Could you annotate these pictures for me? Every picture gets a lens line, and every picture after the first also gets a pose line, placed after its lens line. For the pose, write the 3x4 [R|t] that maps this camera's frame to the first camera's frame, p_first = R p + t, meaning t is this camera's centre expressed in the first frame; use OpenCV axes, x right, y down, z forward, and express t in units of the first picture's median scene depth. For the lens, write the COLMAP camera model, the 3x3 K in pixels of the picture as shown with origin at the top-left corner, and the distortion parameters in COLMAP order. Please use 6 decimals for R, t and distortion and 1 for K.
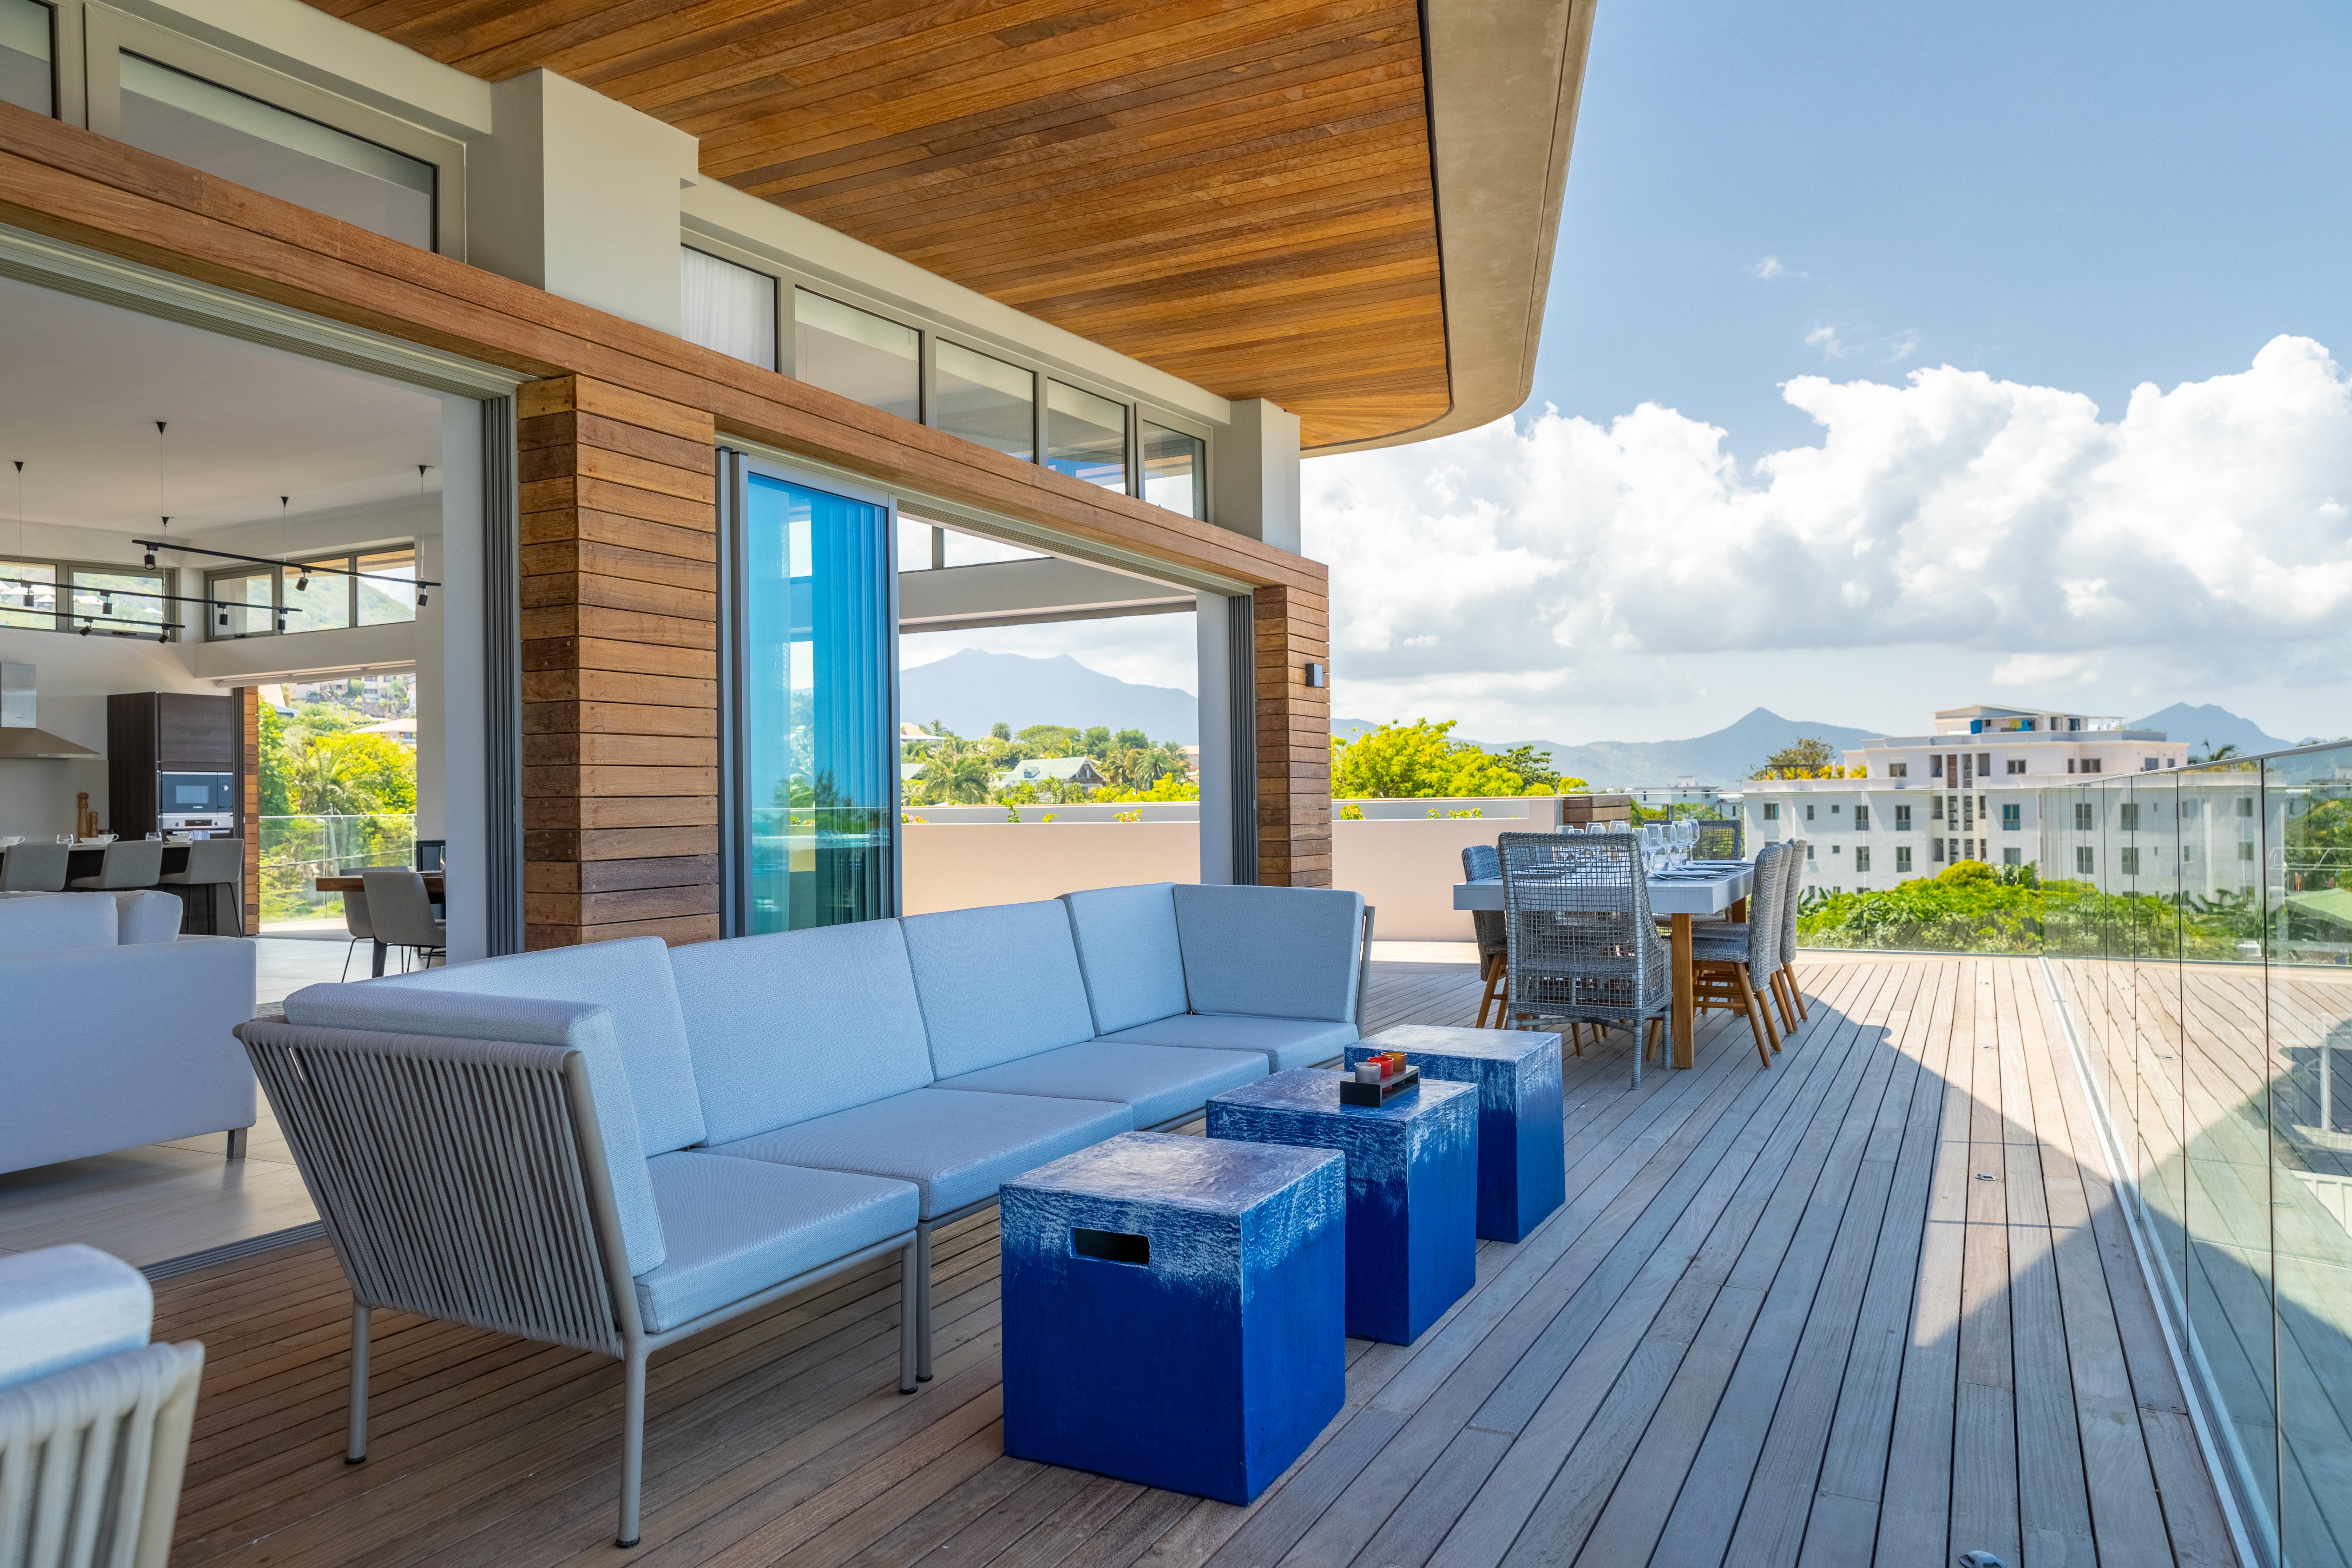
lens RADIAL K [[1564.3, 0, 1176.0], [0, 1564.3, 784.0], [0, 0, 1]] dist [0.002994, 0.000684]
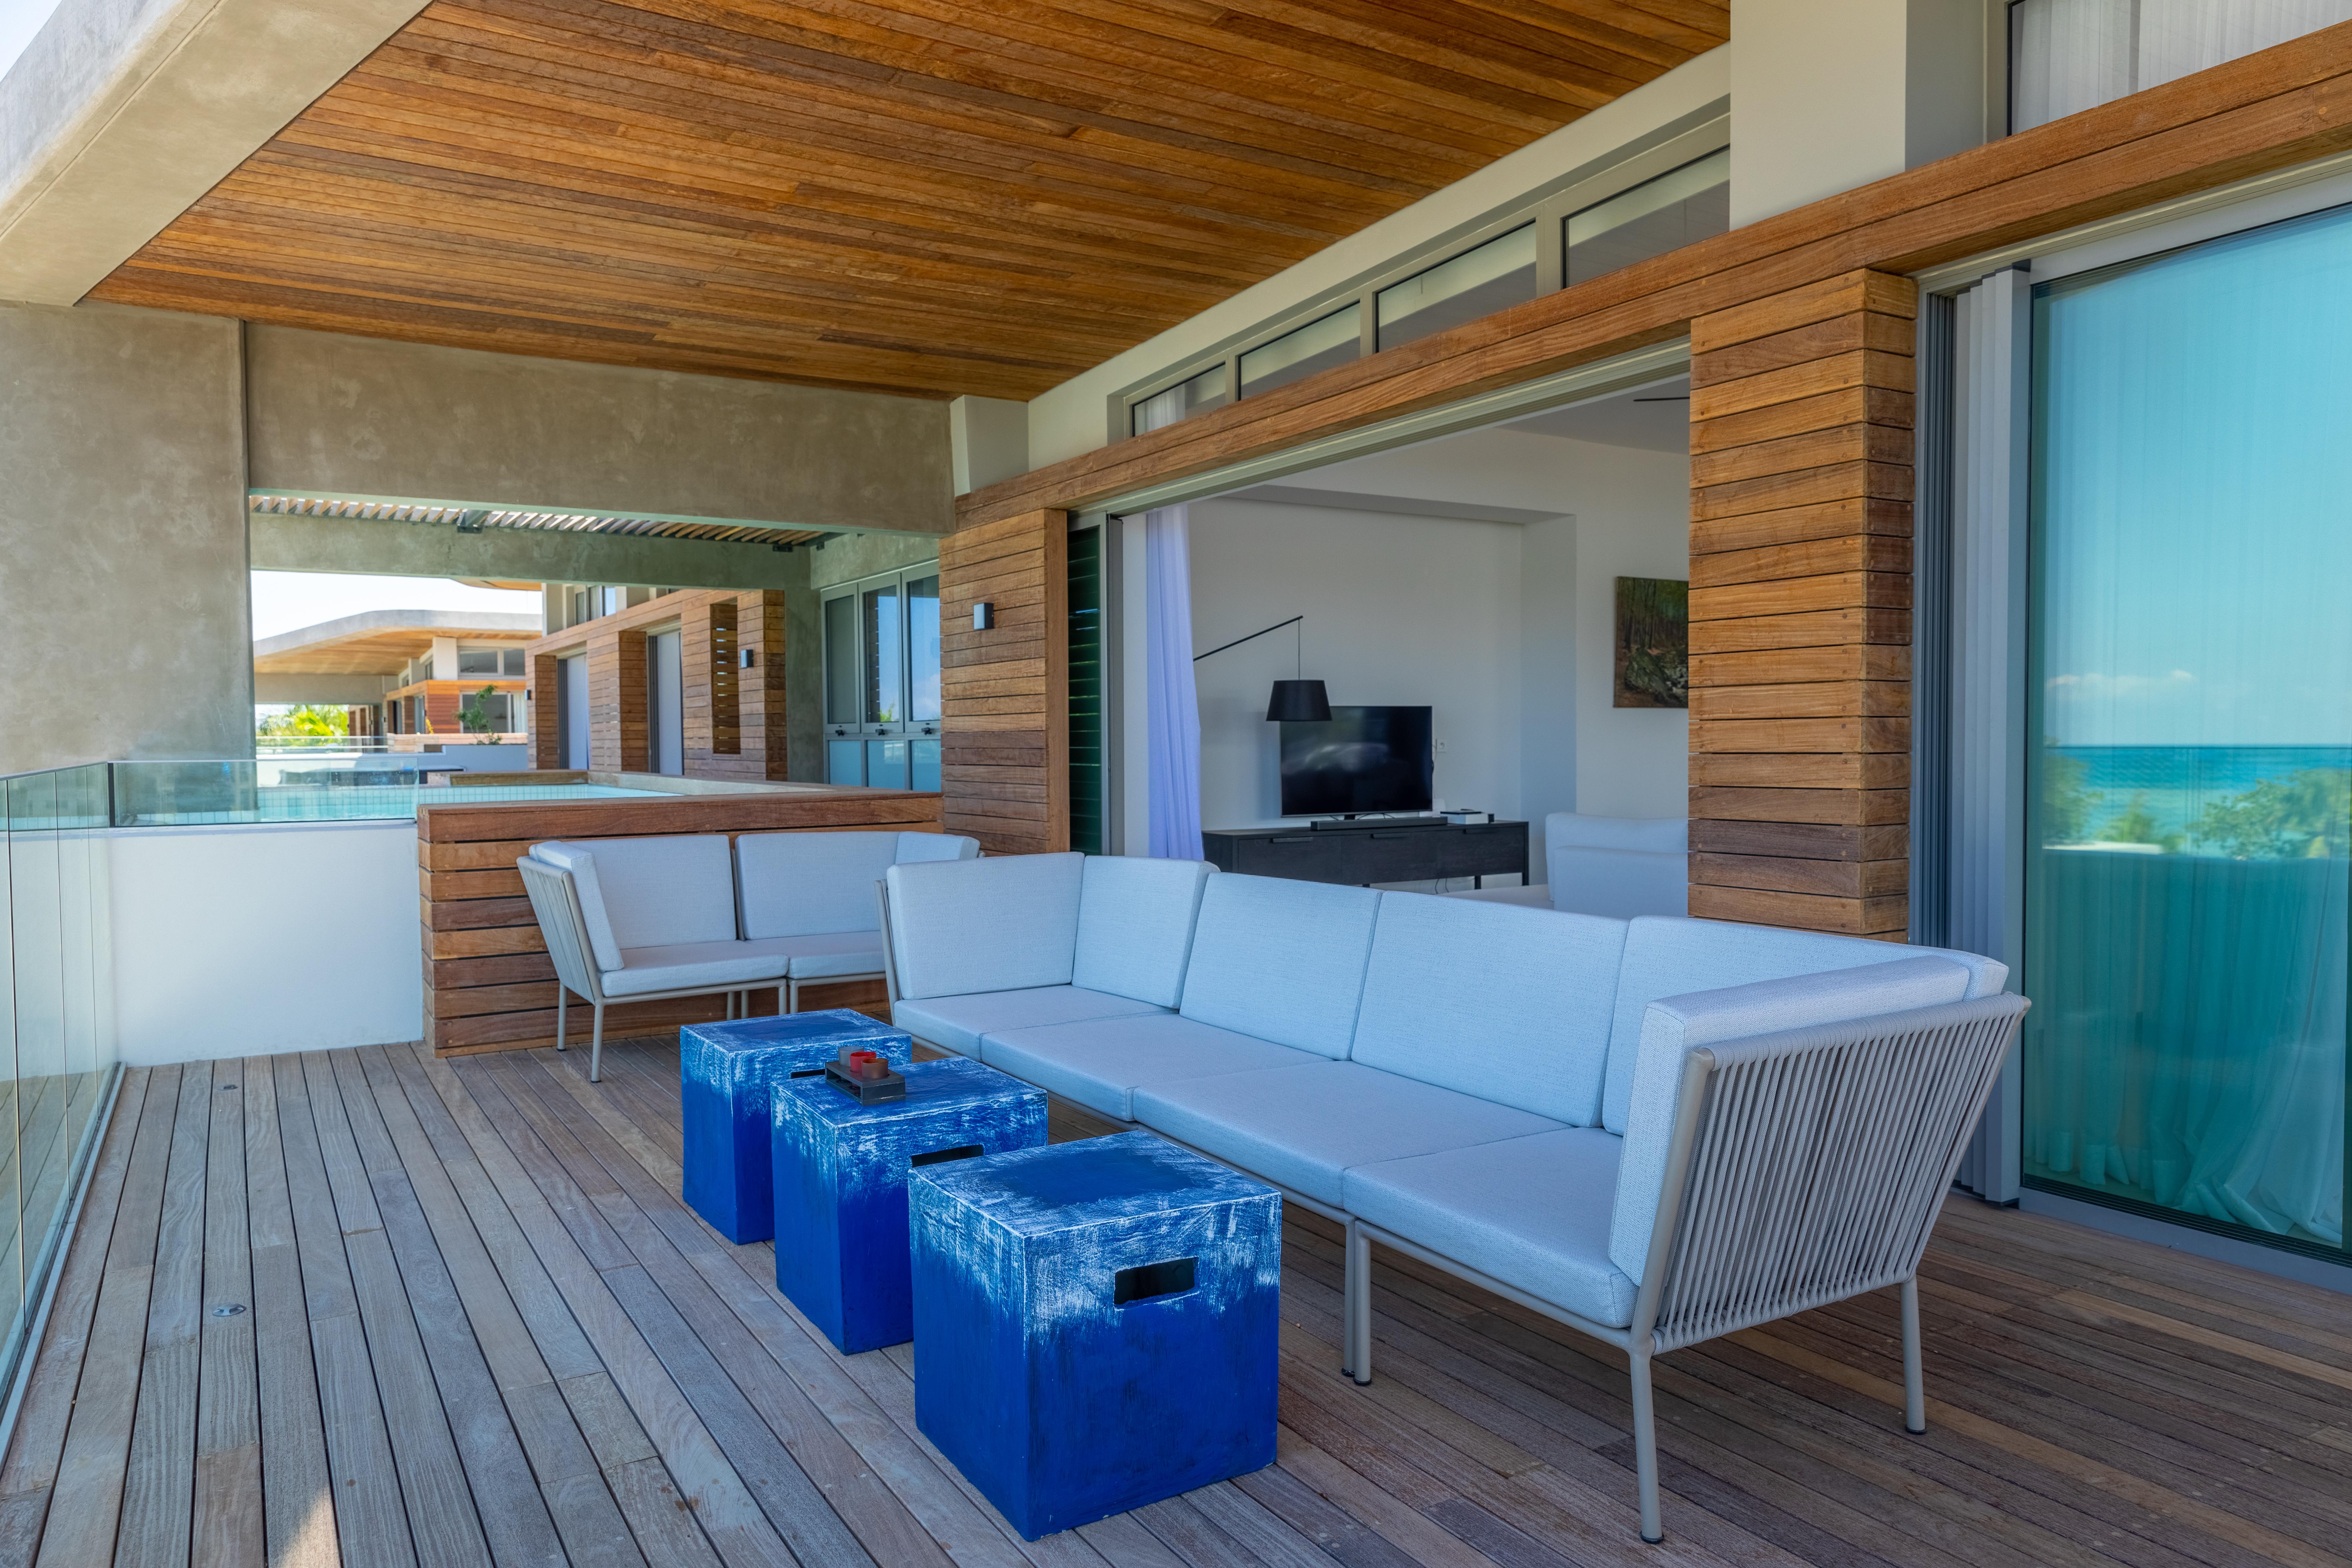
lens RADIAL K [[1564.2, 0, 1176.0], [0, 1564.2, 784.0], [0, 0, 1]] dist [0.002994, 0.000684]
pose [[-0.521584, 0.042590, -0.852136, 0.610333], [0.022332, 0.999093, 0.036266, -0.014633], [0.852907, -0.000114, -0.522062, 1.202048]]
